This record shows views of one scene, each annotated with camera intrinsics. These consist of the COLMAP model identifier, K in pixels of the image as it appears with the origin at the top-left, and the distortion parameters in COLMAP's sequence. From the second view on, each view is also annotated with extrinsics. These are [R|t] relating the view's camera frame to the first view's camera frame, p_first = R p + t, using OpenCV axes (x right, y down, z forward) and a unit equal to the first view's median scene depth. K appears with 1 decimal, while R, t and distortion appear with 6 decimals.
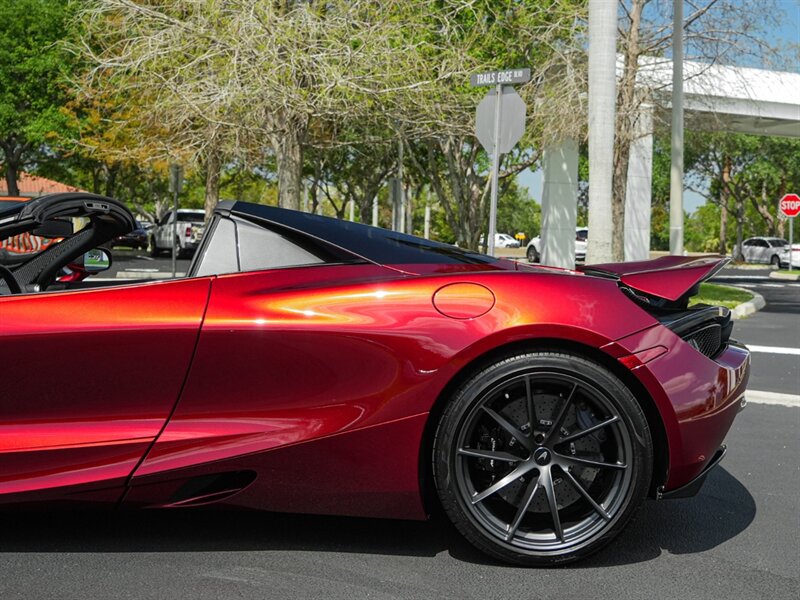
lens RADIAL K [[1122.1, 0, 516.5], [0, 1122.1, 286.4], [0, 0, 1]] dist [-0.018742, -0.135270]
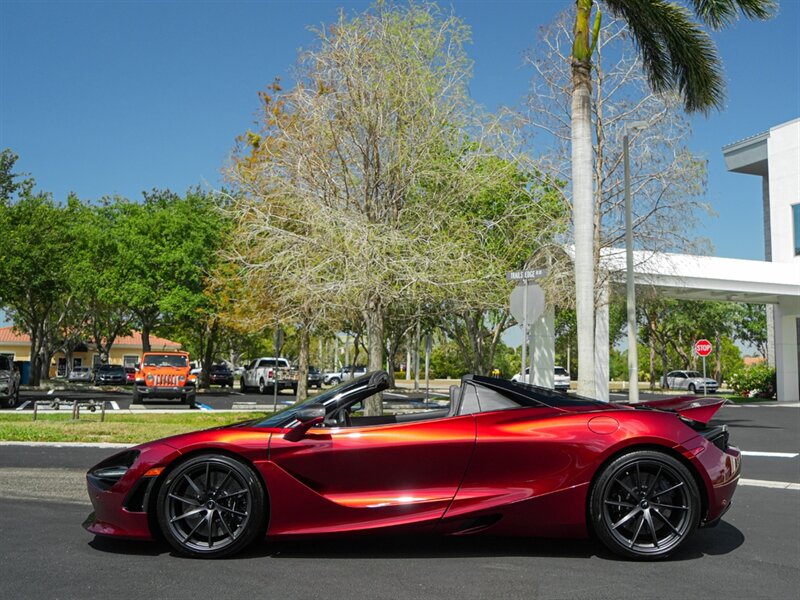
lens RADIAL K [[876.5, 0, 489.9], [0, 876.5, 268.3], [0, 0, 1]] dist [-0.026125, 0.019689]
pose [[0.999763, -0.013677, 0.016935, -0.053902], [0.016182, 0.987310, -0.157978, -0.004133], [-0.014560, 0.158215, 0.987297, -0.117364]]
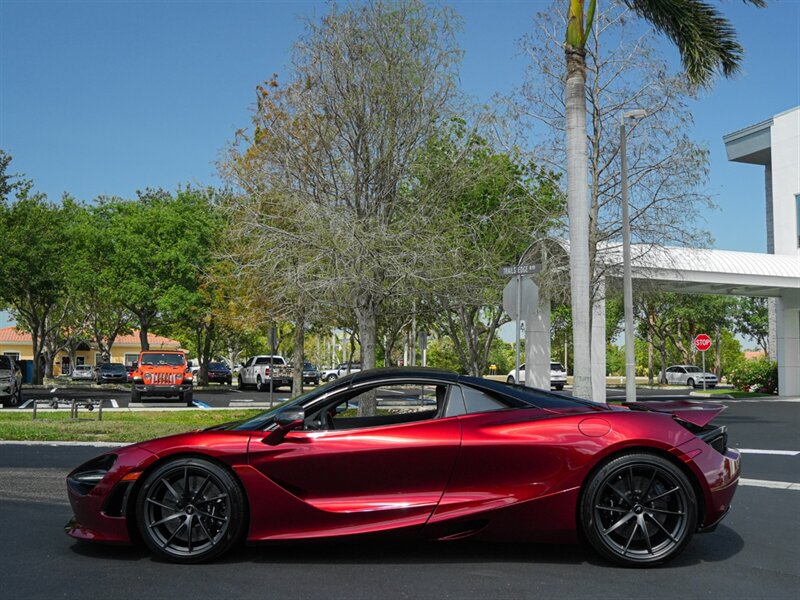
lens RADIAL K [[878.5, 0, 450.7], [0, 878.5, 310.1], [0, 0, 1]] dist [-0.036601, 0.040131]
pose [[0.999408, -0.022900, -0.025672, -0.049378], [0.020040, 0.994098, -0.106616, -0.006347], [0.027962, 0.106039, 0.993969, -0.103090]]
